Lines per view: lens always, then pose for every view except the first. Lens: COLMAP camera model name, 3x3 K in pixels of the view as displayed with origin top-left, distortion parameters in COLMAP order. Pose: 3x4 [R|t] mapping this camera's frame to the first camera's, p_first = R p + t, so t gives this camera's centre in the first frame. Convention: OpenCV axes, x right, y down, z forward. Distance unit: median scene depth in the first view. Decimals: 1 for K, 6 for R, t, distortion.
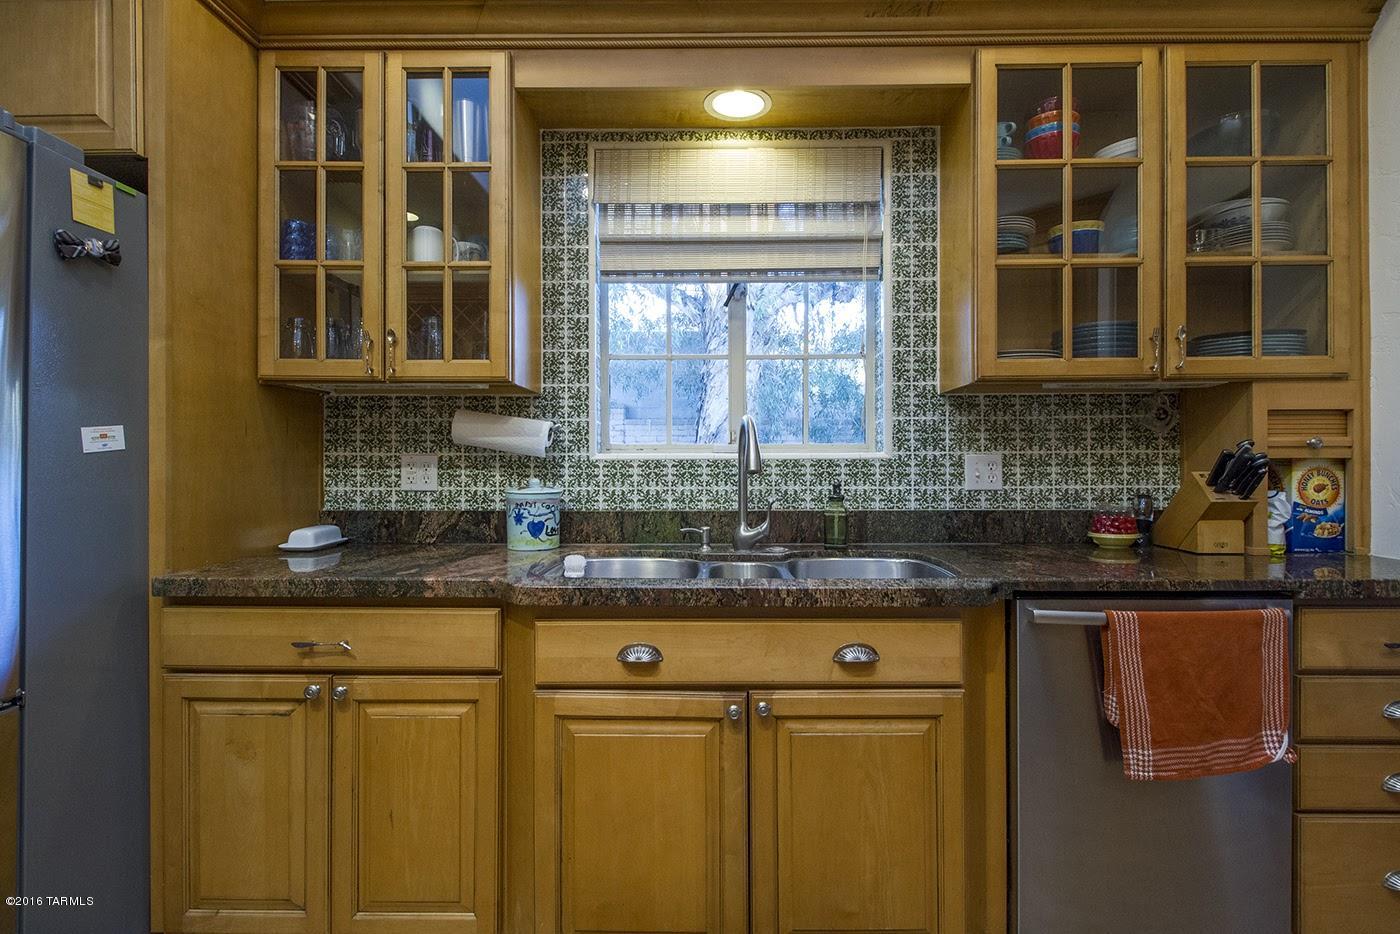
lens RADIAL K [[652.4, 0, 701.6], [0, 652.4, 461.3], [0, 0, 1]] dist [0.024958, -0.017399]
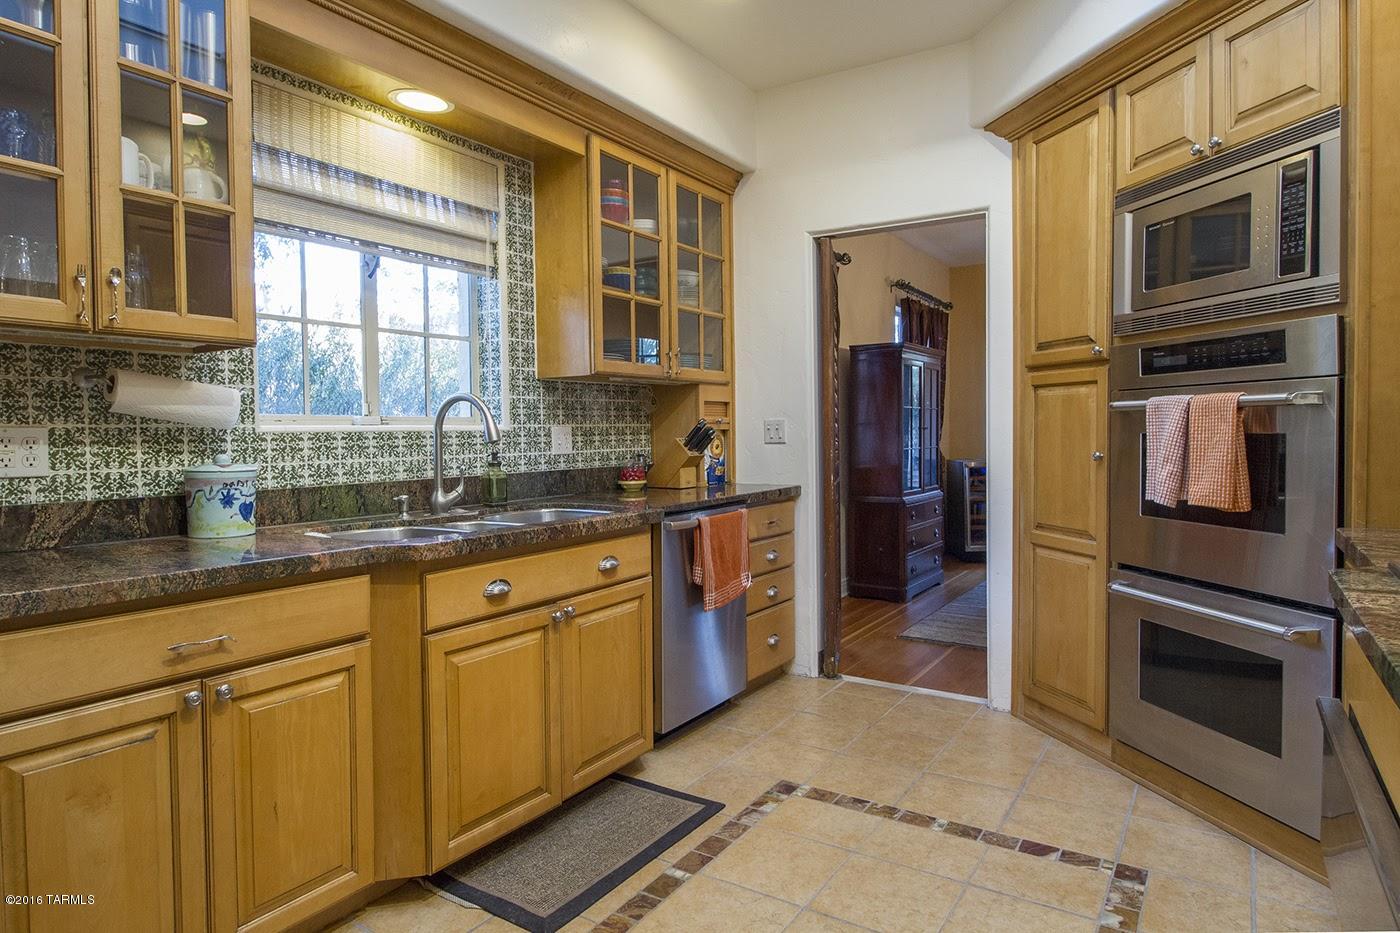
lens RADIAL K [[879.9, 0, 696.4], [0, 879.9, 444.9], [0, 0, 1]] dist [0.005118, -0.003351]
pose [[0.518108, -0.016778, 0.855151, -0.940043], [0.004662, 0.999848, 0.016793, -0.002920], [-0.855303, -0.004714, 0.518107, -0.134511]]
